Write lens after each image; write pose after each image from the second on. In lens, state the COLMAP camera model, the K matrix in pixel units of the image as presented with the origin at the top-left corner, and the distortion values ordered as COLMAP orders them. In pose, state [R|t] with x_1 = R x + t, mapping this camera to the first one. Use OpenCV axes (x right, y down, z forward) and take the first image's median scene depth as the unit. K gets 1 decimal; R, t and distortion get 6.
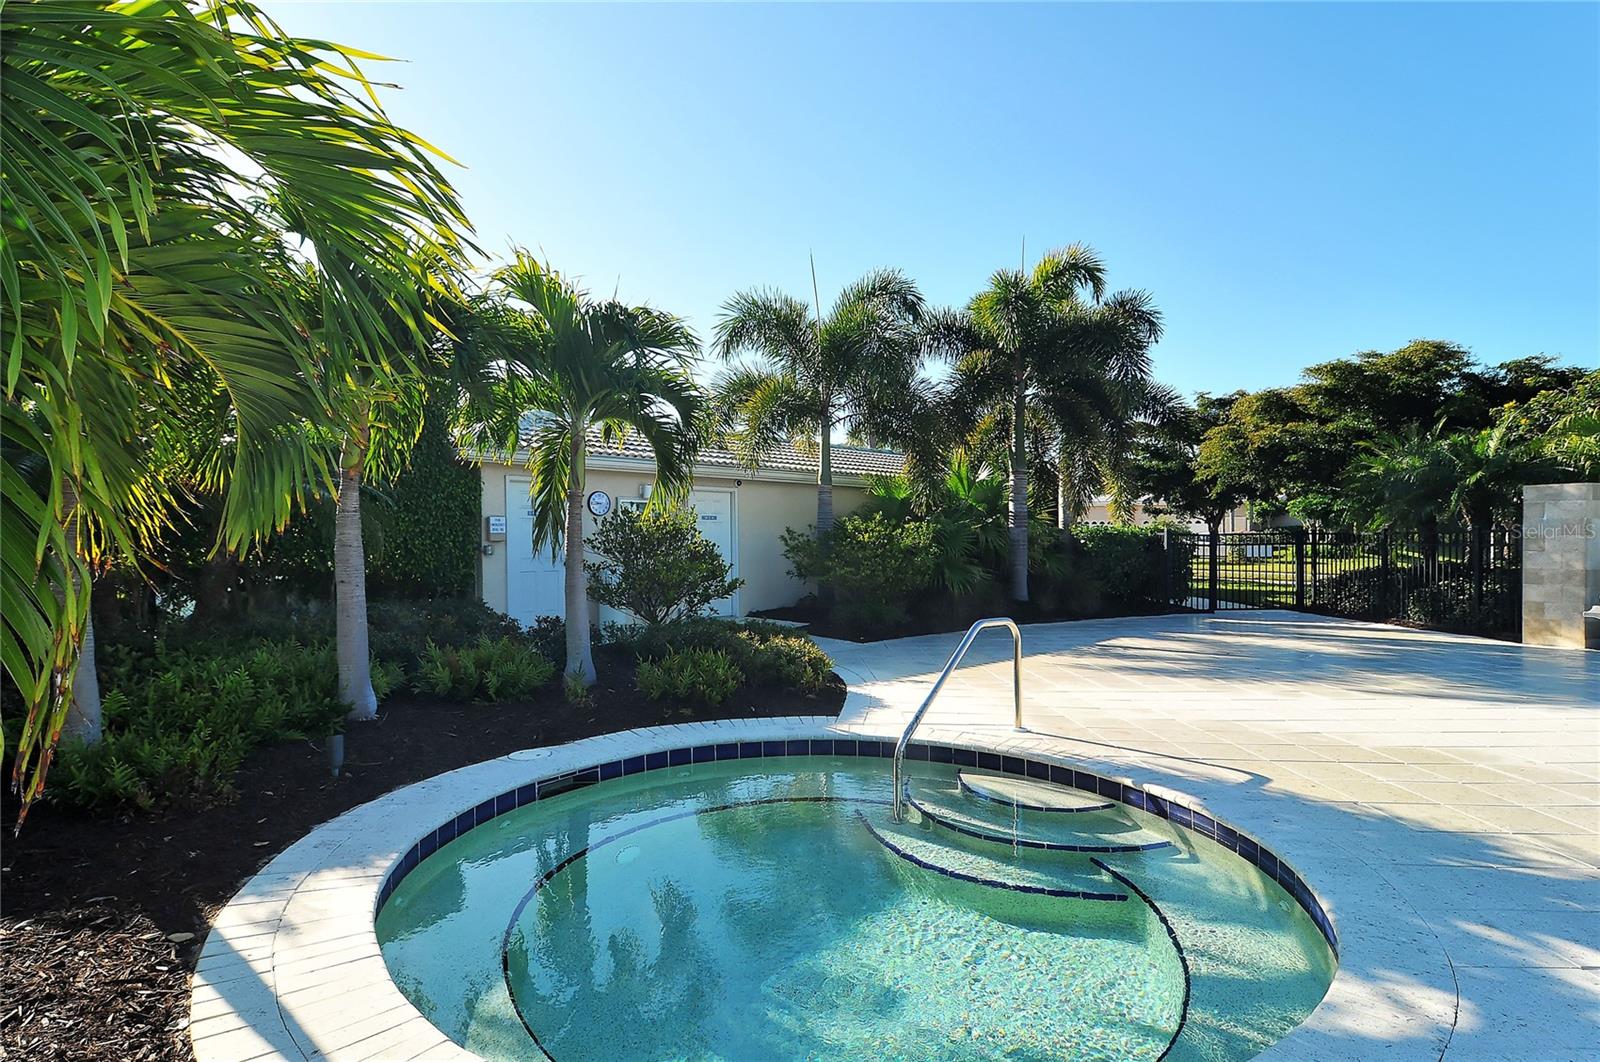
lens RADIAL K [[868.6, 0, 785.0], [0, 868.6, 540.0], [0, 0, 1]] dist [-0.007827, 0.000030]
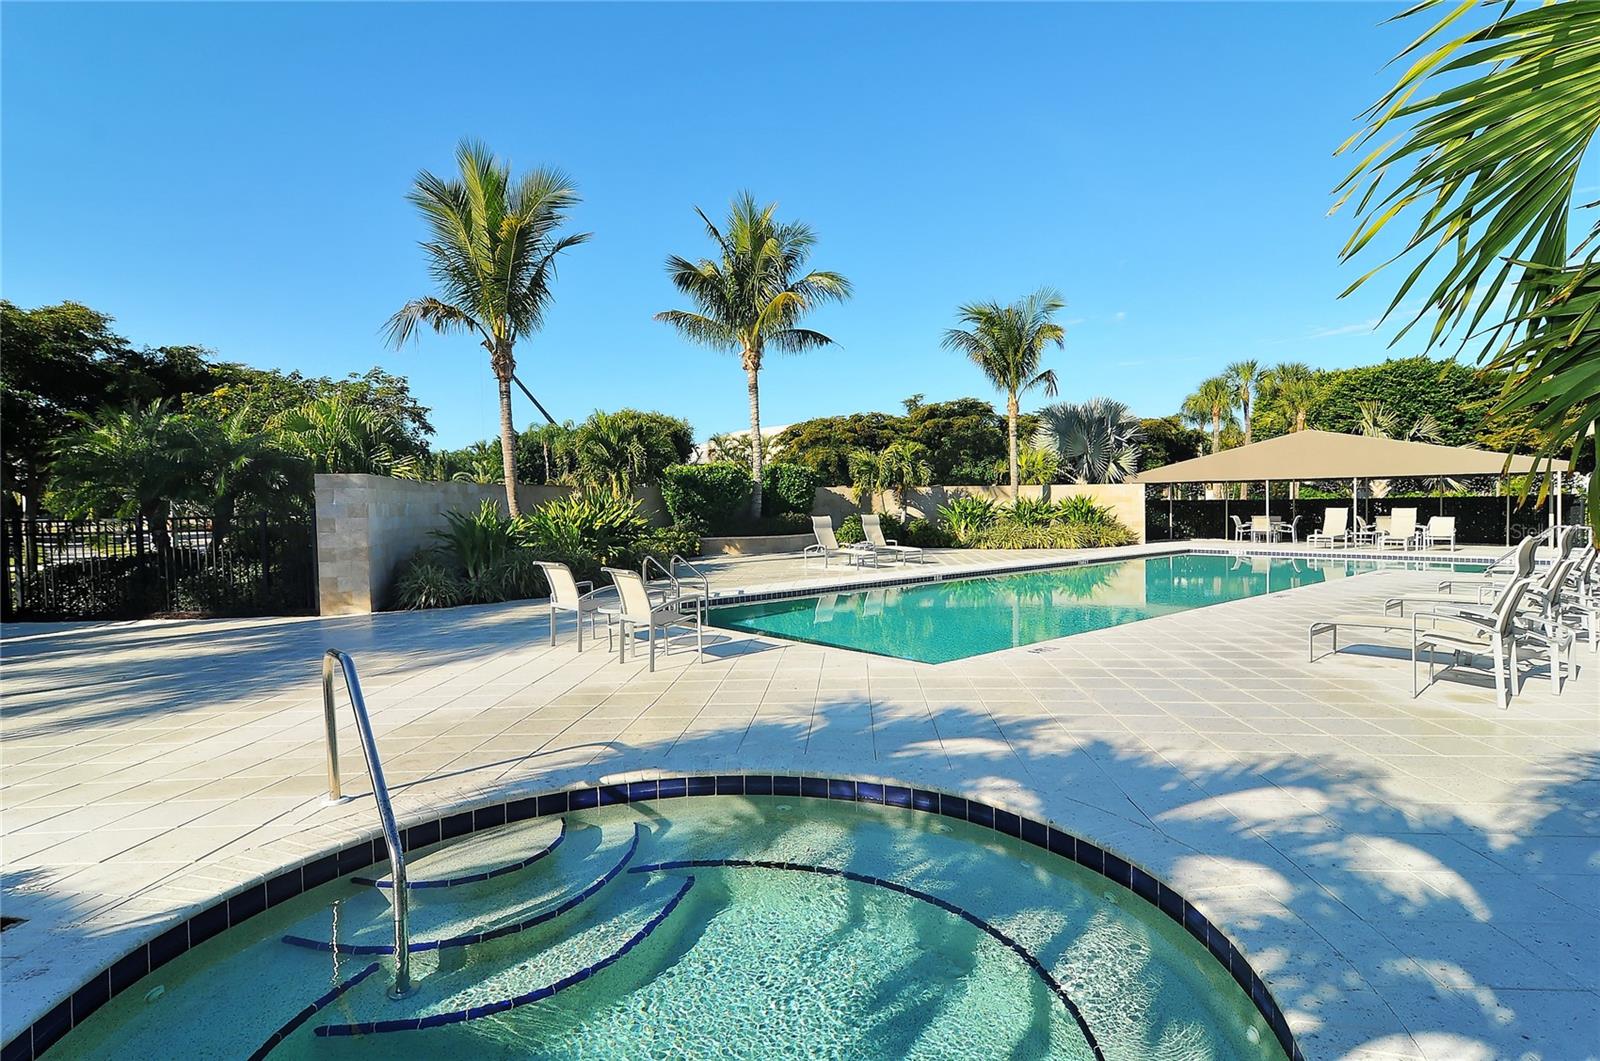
lens RADIAL K [[868.6, 0, 812.0], [0, 868.6, 518.9], [0, 0, 1]] dist [-0.007827, 0.000030]
pose [[-0.084437, -0.007234, 0.996403, -0.311509], [0.017919, 0.999801, 0.008777, -0.003673], [-0.996268, 0.018595, -0.084290, 0.479749]]
